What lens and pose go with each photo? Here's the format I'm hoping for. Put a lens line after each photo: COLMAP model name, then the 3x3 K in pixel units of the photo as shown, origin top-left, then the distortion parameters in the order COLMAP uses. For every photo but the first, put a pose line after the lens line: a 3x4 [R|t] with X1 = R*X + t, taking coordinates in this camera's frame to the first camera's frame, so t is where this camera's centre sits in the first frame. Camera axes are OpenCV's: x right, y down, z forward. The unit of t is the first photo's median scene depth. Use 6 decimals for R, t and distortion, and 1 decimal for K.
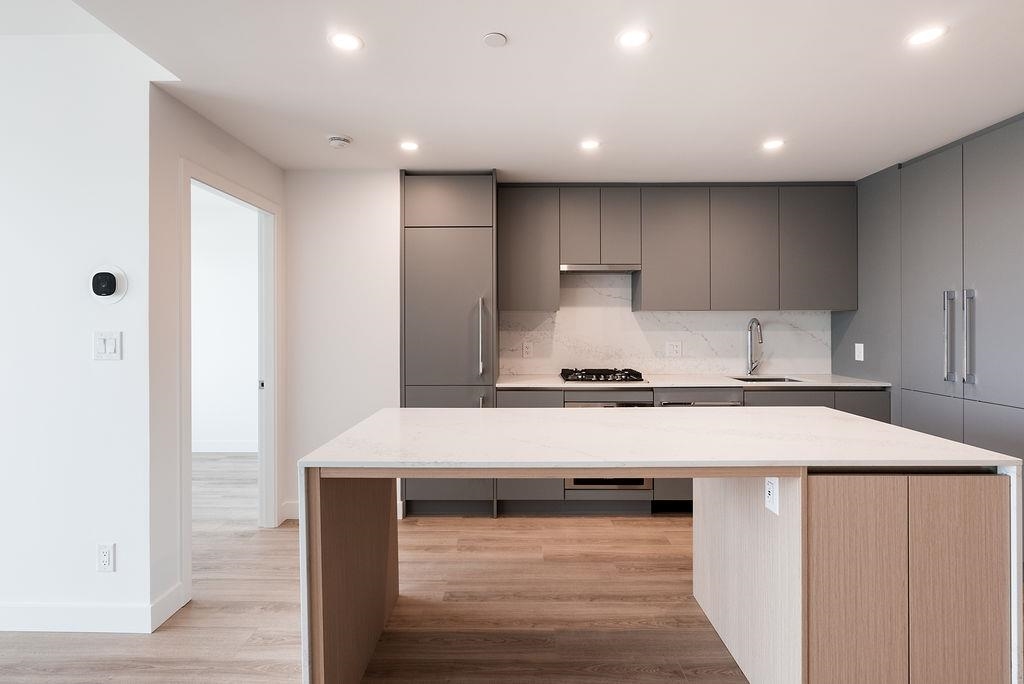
lens RADIAL K [[479.5, 0, 509.7], [0, 479.5, 326.0], [0, 0, 1]] dist [0.000355, 0.000260]
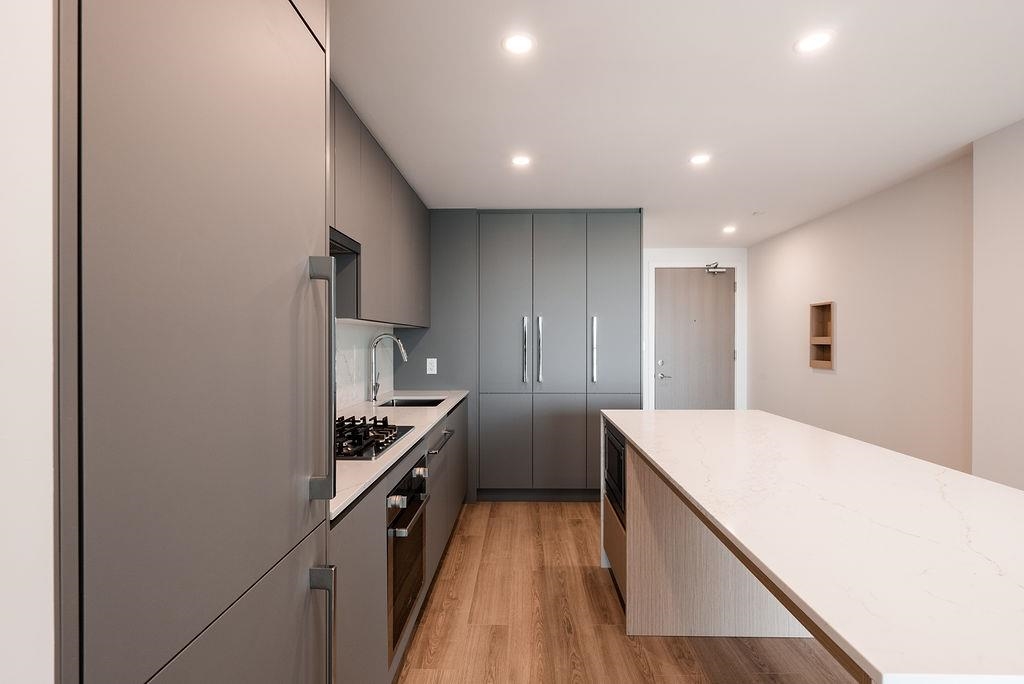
lens RADIAL K [[466.7, 0, 513.1], [0, 466.7, 345.0], [0, 0, 1]] dist [0.000301, 0.009035]
pose [[-0.006031, -0.007404, 0.999954, -0.342896], [0.002722, 0.999969, 0.007420, -0.002191], [-0.999978, 0.002767, -0.006011, 0.819463]]
